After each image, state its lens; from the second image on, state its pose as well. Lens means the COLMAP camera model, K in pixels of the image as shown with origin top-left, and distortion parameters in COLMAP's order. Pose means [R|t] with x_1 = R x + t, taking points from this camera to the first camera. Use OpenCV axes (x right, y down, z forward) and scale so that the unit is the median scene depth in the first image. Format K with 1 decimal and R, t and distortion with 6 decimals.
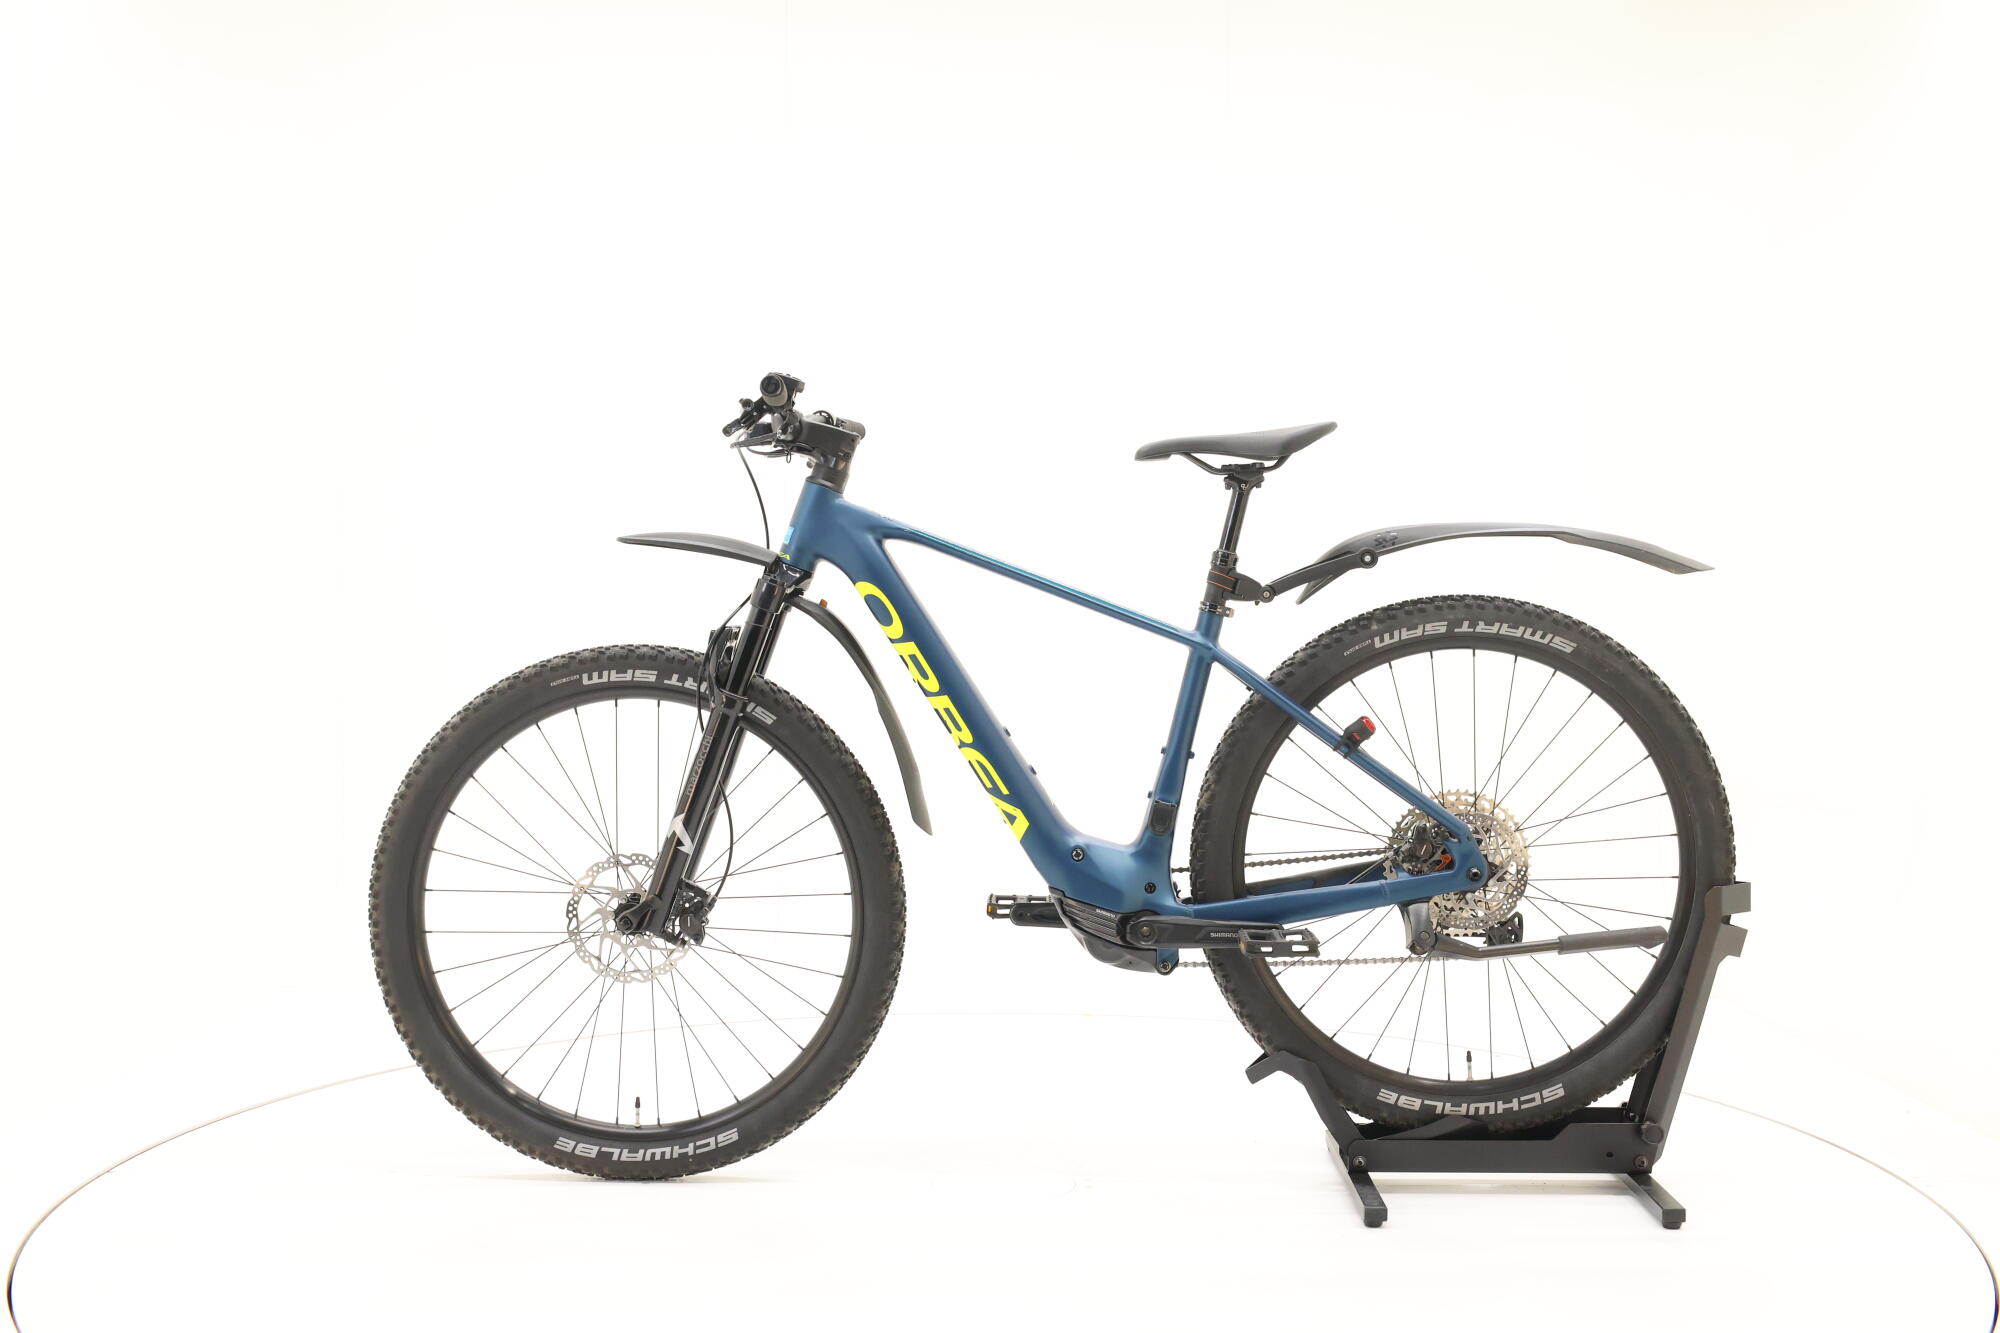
lens RADIAL K [[2154.5, 0, 1000.0], [0, 2154.5, 666.5], [0, 0, 1]] dist [0.007522, 0.004917]
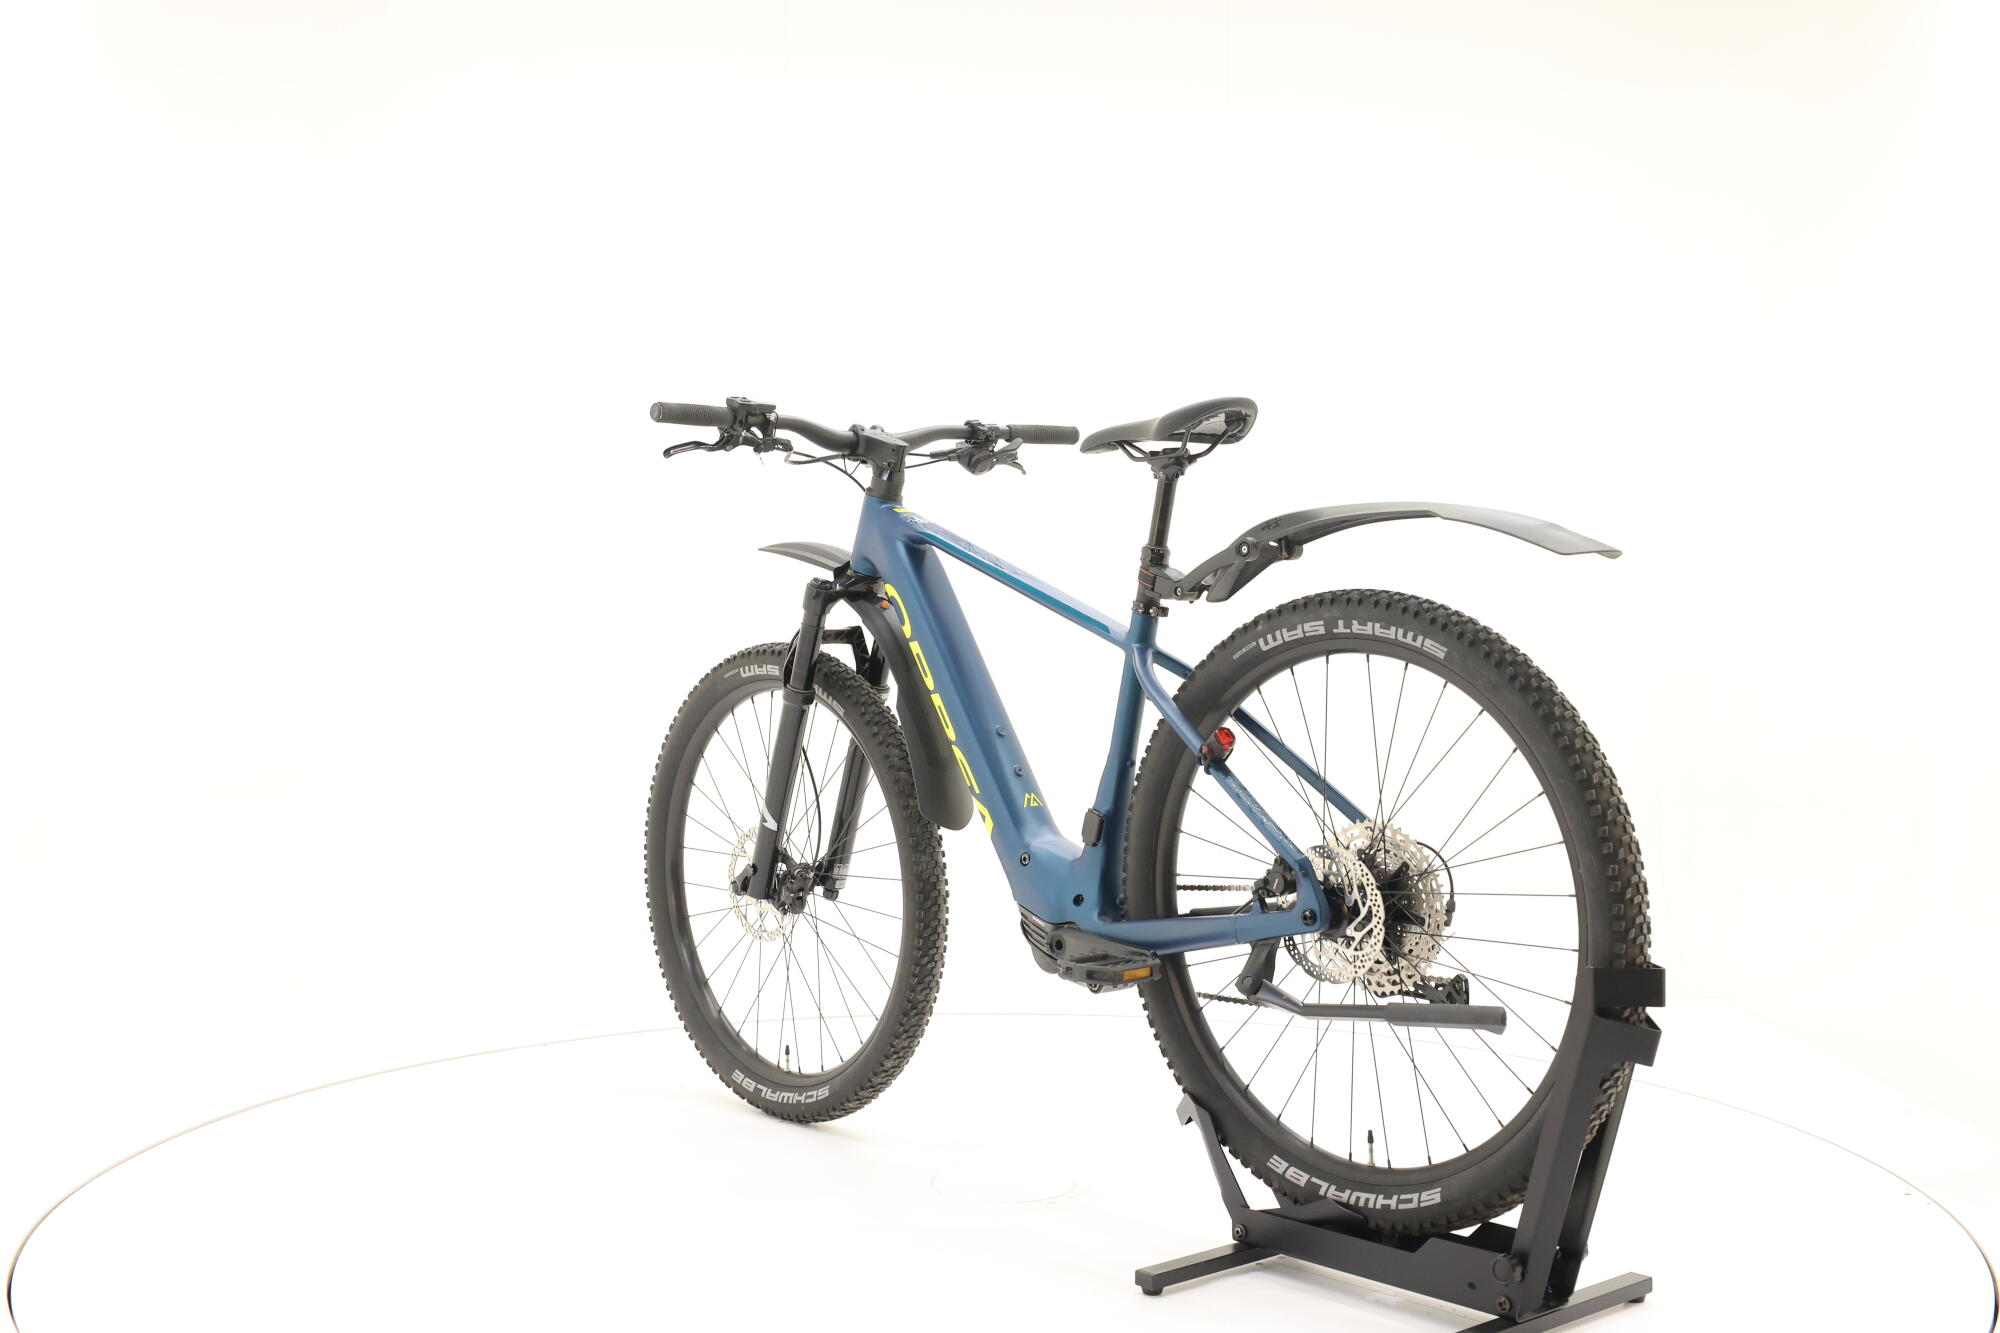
lens RADIAL K [[2154.5, 0, 1000.0], [0, 2154.5, 666.5], [0, 0, 1]] dist [0.007522, 0.004917]
pose [[0.676808, 0.012977, -0.736045, 0.742510], [-0.015671, 0.999872, 0.003219, -0.003371], [0.735992, 0.009356, 0.676925, 0.323442]]
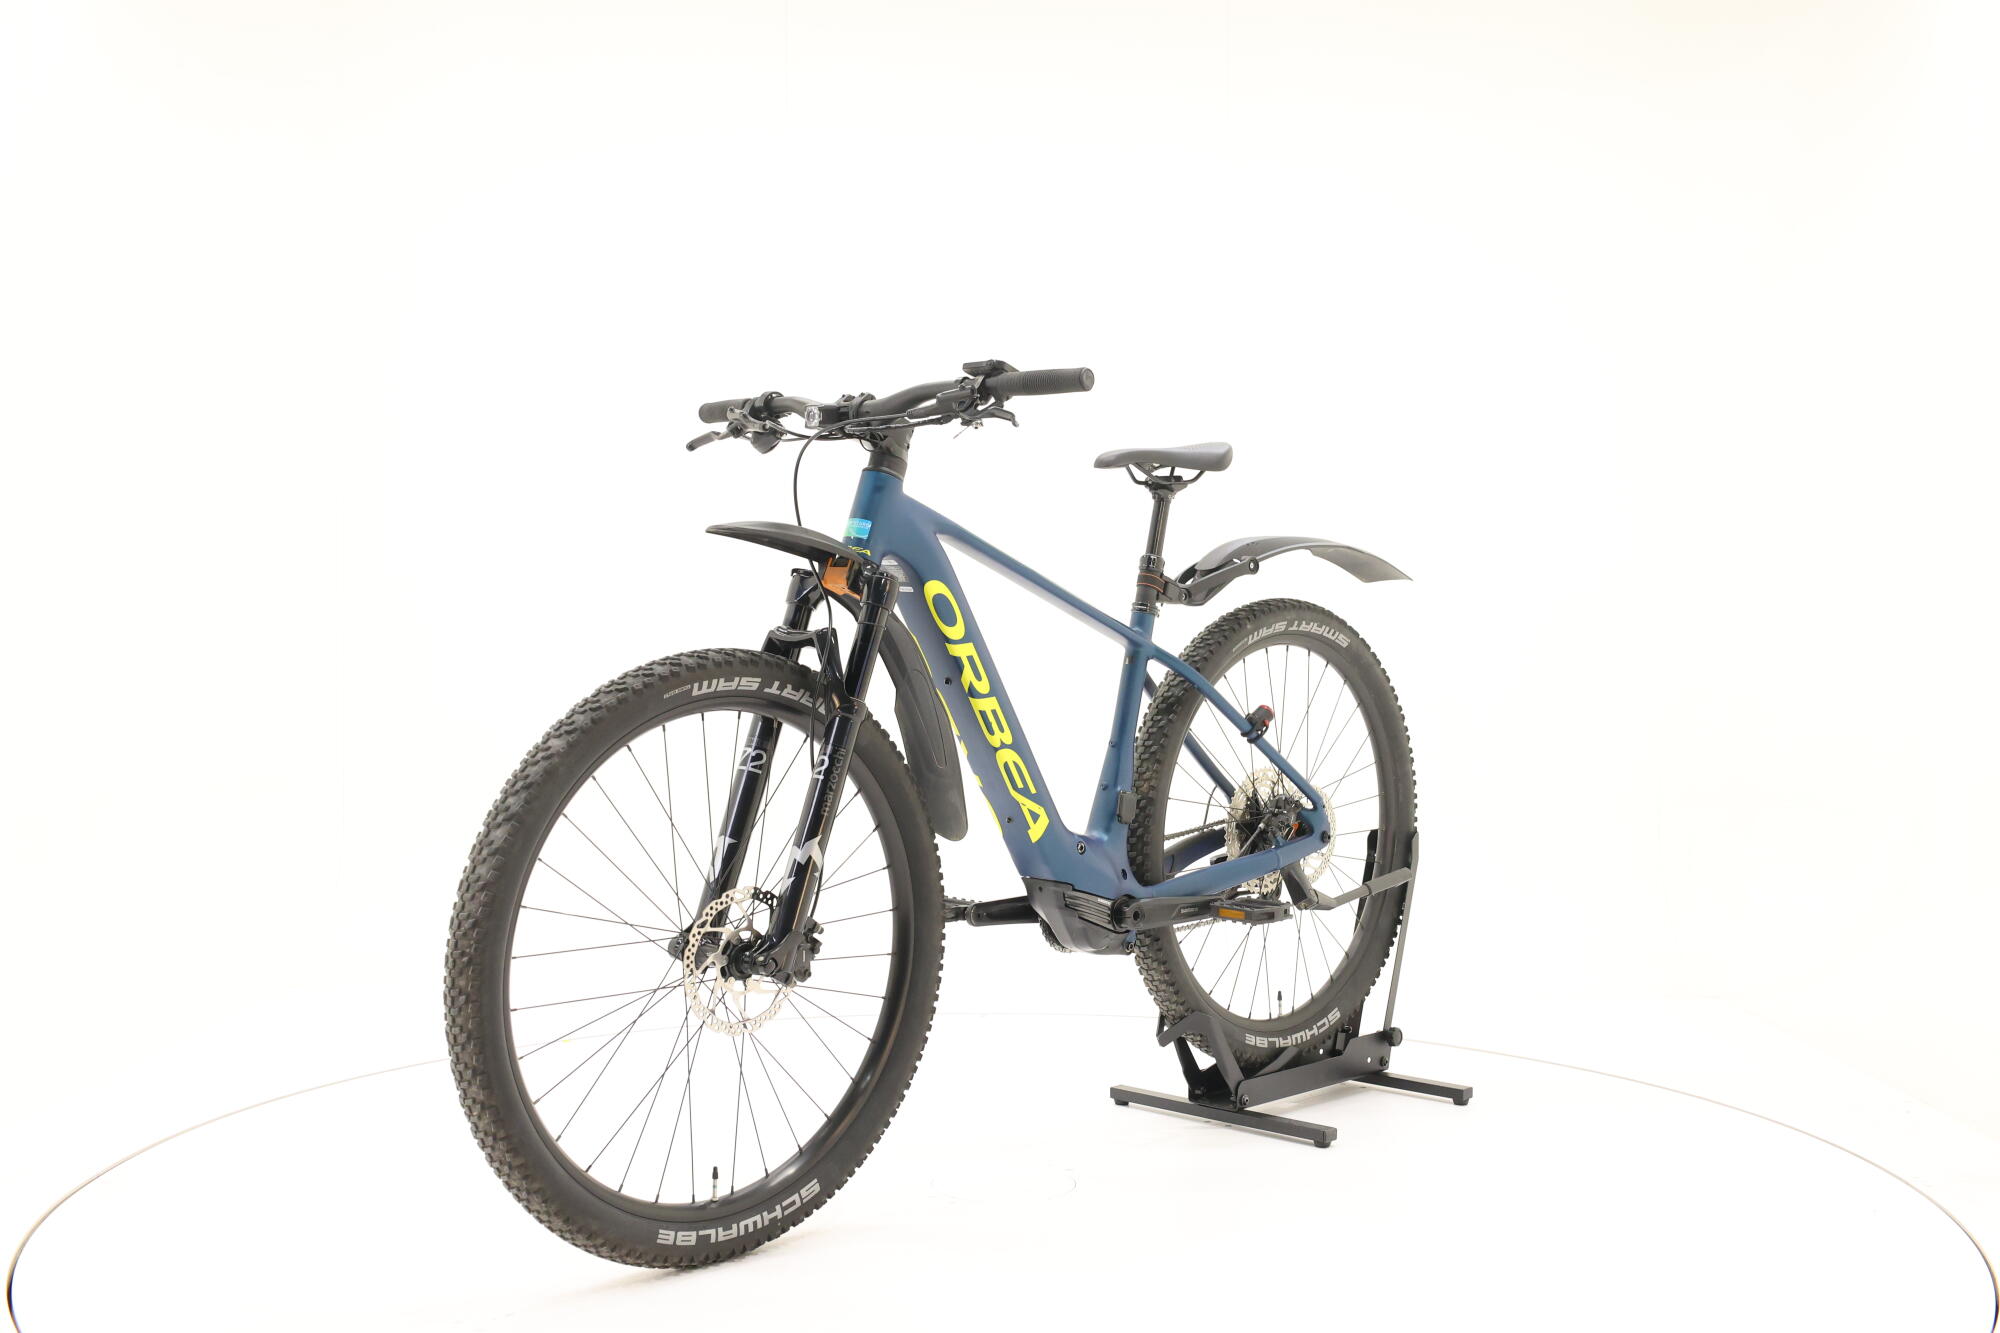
lens RADIAL K [[2154.5, 0, 1000.0], [0, 2154.5, 666.5], [0, 0, 1]] dist [0.007522, 0.004917]
pose [[0.675525, -0.016971, 0.737142, -0.740604], [0.012069, 0.999856, 0.011959, -0.011957], [-0.737239, 0.000818, 0.675632, 0.329852]]
